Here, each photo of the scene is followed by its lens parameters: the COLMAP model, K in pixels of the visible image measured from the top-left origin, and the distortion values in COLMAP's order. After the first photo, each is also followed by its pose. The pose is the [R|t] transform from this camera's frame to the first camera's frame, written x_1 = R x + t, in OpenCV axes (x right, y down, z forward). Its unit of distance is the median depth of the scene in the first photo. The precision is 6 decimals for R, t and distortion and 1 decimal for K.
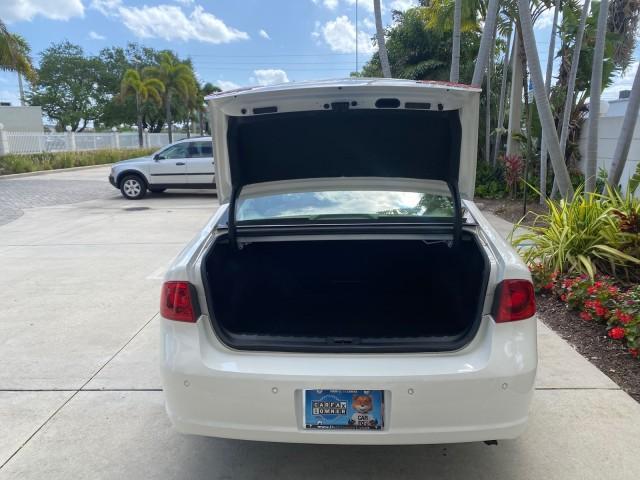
lens RADIAL K [[491.0, 0, 318.9], [0, 491.0, 234.8], [0, 0, 1]] dist [0.008639, 0.001547]
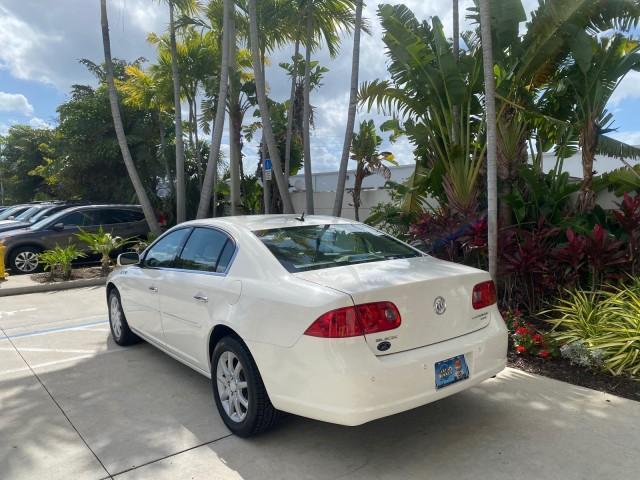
lens RADIAL K [[485.0, 0, 317.3], [0, 485.0, 238.0], [0, 0, 1]] dist [0.021968, -0.002256]
pose [[0.772272, -0.041765, 0.633917, -0.176807], [0.126253, 0.988023, -0.088712, 0.002251], [-0.622620, 0.148544, 0.768296, 0.000130]]
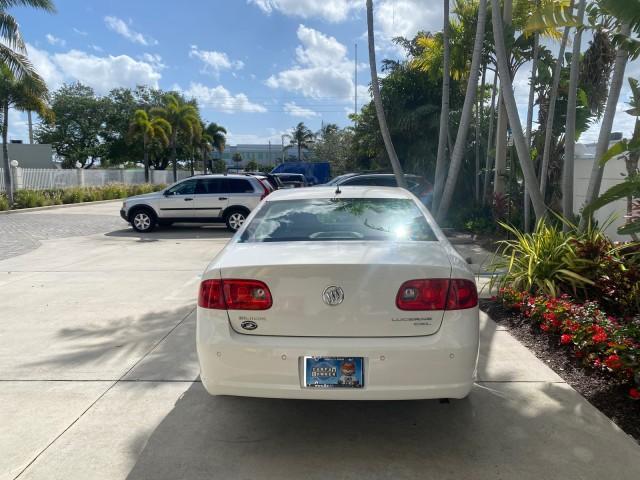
lens RADIAL K [[485.0, 0, 317.3], [0, 485.0, 238.0], [0, 0, 1]] dist [0.021968, -0.002256]
pose [[0.999973, 0.007073, -0.002154, 0.000489], [-0.007203, 0.997670, -0.067850, 0.010360], [0.001669, 0.067864, 0.997693, -0.052110]]
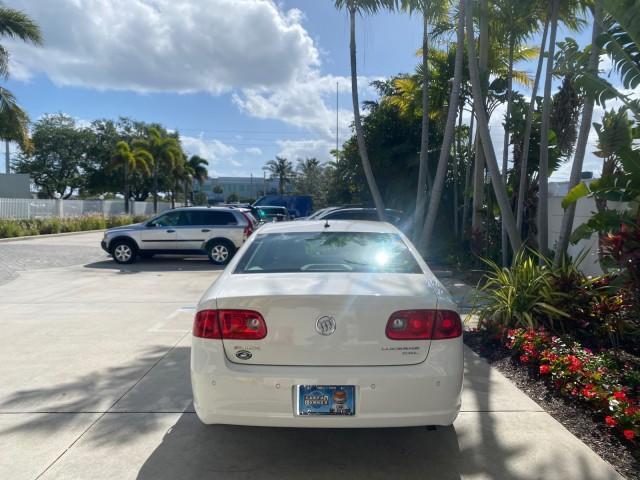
lens RADIAL K [[486.1, 0, 318.8], [0, 486.1, 237.5], [0, 0, 1]] dist [0.016397, -0.002753]
pose [[0.999063, 0.016403, 0.040046, -0.004943], [-0.010795, 0.990589, -0.136446, 0.011482], [-0.041908, 0.135886, 0.989838, -0.062574]]
